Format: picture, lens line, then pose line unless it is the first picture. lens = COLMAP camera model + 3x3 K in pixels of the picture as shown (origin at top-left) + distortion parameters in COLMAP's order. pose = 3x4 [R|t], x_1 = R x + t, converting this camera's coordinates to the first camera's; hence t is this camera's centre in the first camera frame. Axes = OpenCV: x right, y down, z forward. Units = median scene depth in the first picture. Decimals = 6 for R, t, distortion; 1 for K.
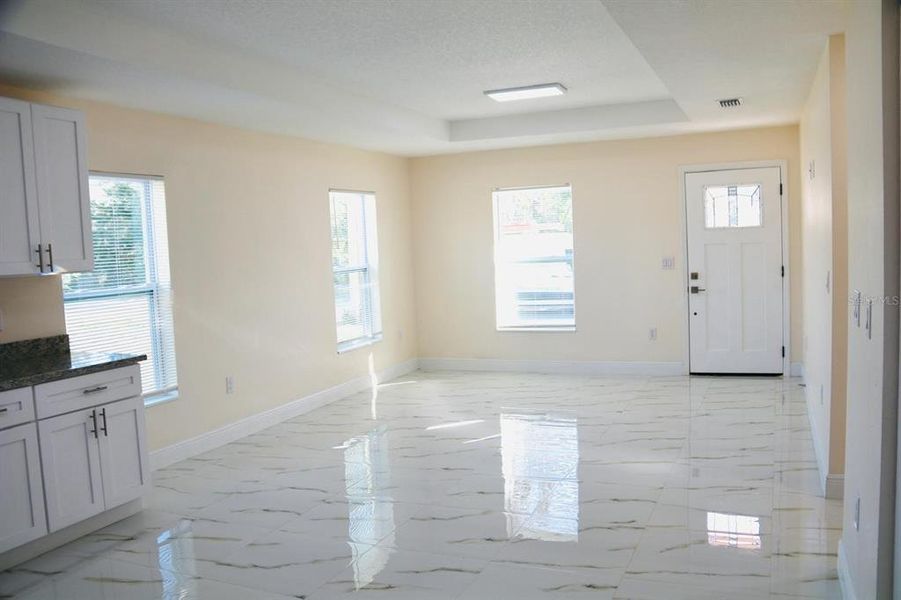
lens RADIAL K [[797.1, 0, 449.8], [0, 797.1, 297.0], [0, 0, 1]] dist [-0.119087, -0.000963]
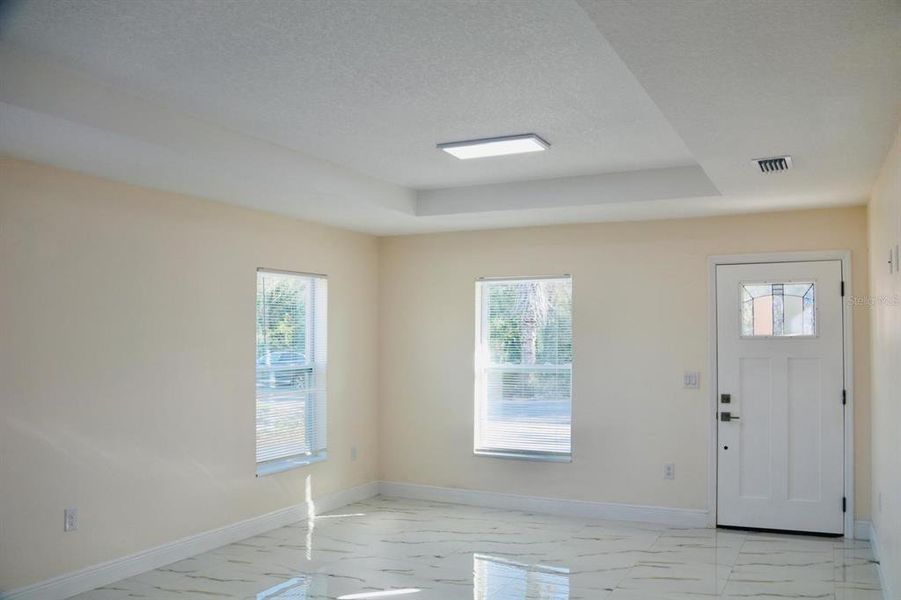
lens RADIAL K [[750.1, 0, 452.3], [0, 750.1, 299.1], [0, 0, 1]] dist [-0.161037, 0.121385]
pose [[0.995964, 0.040345, -0.080177, 0.099123], [-0.049328, 0.992322, -0.113423, -0.028524], [0.074985, 0.116920, 0.990306, 0.263031]]
